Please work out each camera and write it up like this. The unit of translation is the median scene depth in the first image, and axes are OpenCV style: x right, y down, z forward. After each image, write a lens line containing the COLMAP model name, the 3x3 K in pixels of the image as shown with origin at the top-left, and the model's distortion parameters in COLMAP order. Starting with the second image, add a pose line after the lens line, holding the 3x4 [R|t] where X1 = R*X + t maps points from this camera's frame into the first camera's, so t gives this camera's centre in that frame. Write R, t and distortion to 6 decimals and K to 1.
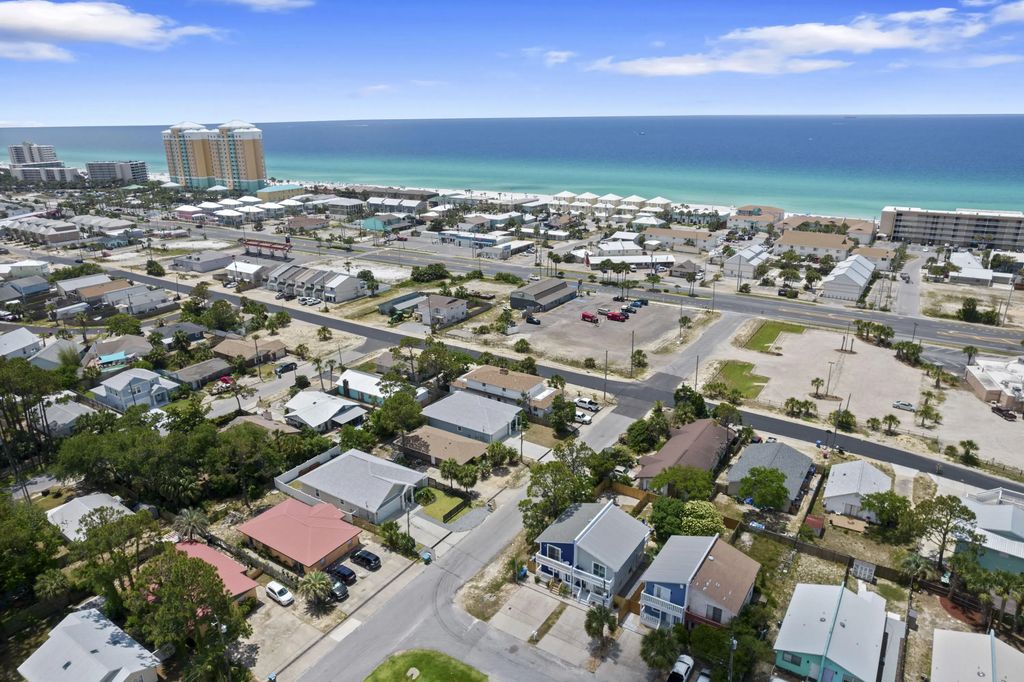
lens RADIAL K [[667.3, 0, 510.0], [0, 667.3, 351.3], [0, 0, 1]] dist [-0.009962, 0.006890]
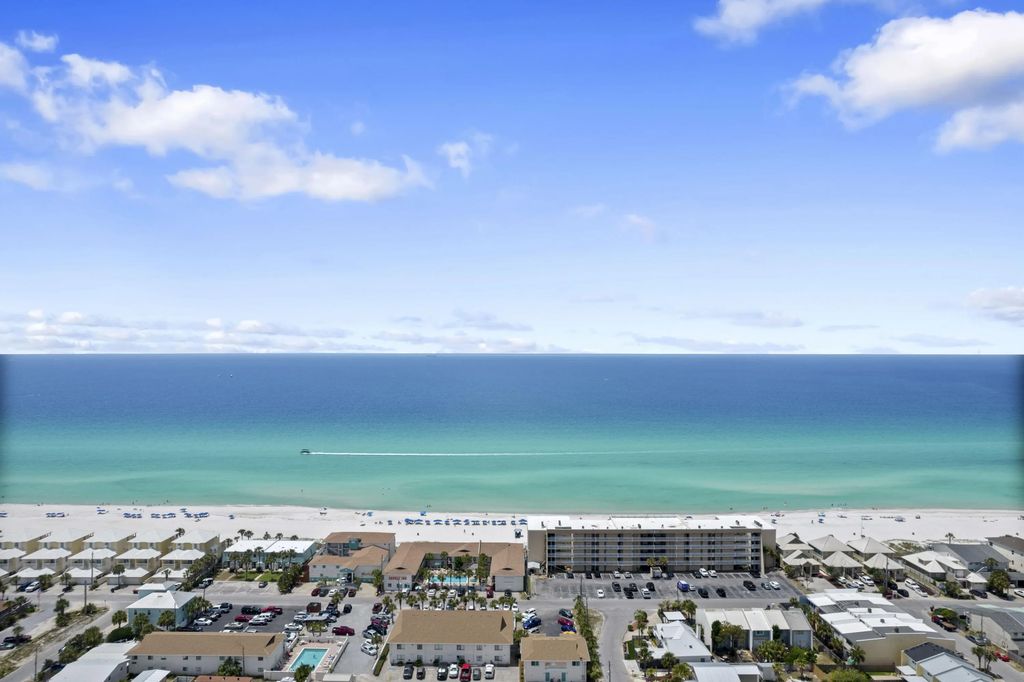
lens RADIAL K [[667.3, 0, 513.4], [0, 667.3, 345.3], [0, 0, 1]] dist [-0.009962, 0.006890]
pose [[0.840088, 0.017481, 0.542168, 0.274275], [0.169676, 0.940859, -0.293249, -0.331701], [-0.515230, 0.338348, 0.787438, 0.665611]]
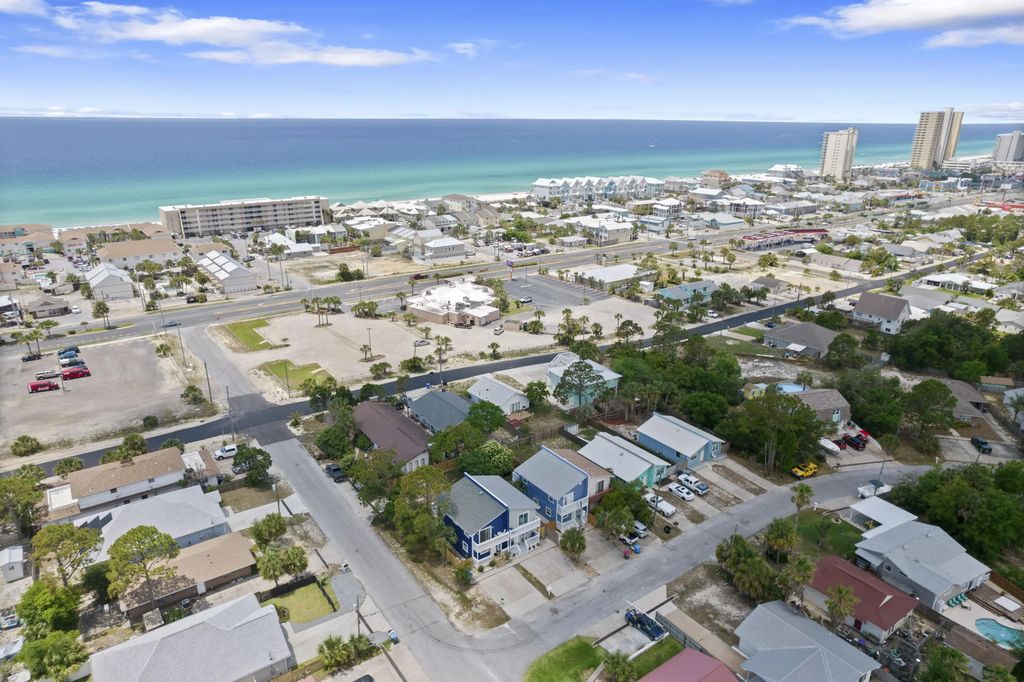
lens RADIAL K [[667.3, 0, 506.9], [0, 667.3, 342.2], [0, 0, 1]] dist [-0.009962, 0.006890]
pose [[0.376621, -0.296195, 0.877739, -0.357226], [0.311918, 0.932726, 0.180913, -0.075292], [-0.872275, 0.205647, 0.443673, 0.212029]]
